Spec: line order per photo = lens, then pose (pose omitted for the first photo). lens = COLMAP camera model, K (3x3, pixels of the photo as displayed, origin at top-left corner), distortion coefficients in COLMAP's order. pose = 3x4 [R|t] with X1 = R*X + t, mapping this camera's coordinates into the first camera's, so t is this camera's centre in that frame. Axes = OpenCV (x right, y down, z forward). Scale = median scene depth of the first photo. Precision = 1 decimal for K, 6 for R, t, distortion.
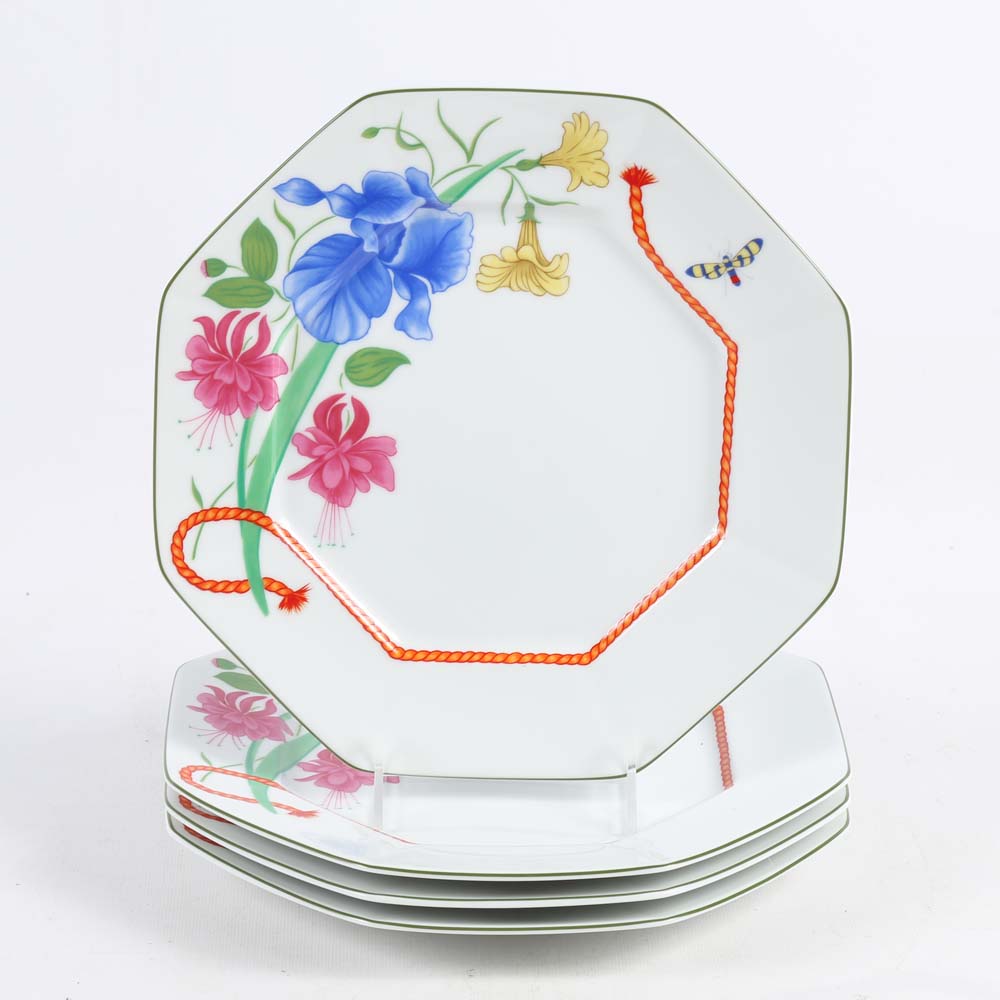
lens RADIAL K [[3086.9, 0, 500.0], [0, 3086.9, 500.0], [0, 0, 1]] dist [0.154582, 0.695949]
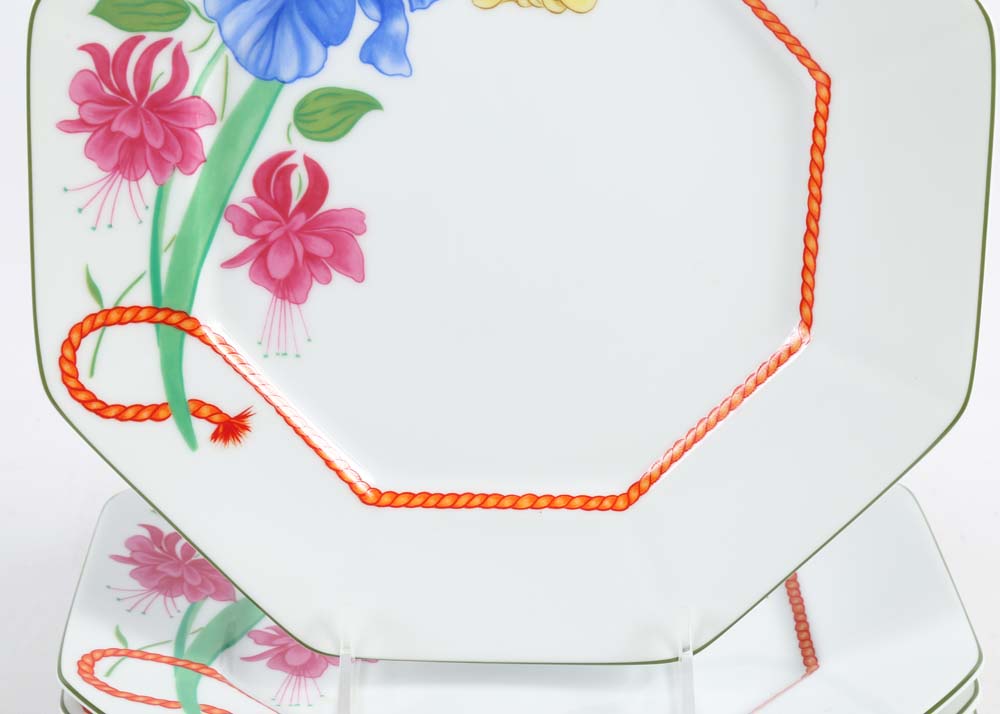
lens RADIAL K [[2582.2, 0, 500.0], [0, 2582.2, 357.0], [0, 0, 1]] dist [0.262933, -0.018223]
pose [[0.999944, -0.008914, -0.005704, 0.002044], [0.009108, 0.999346, 0.034990, -0.006446], [0.005389, -0.035040, 0.999371, 0.382173]]
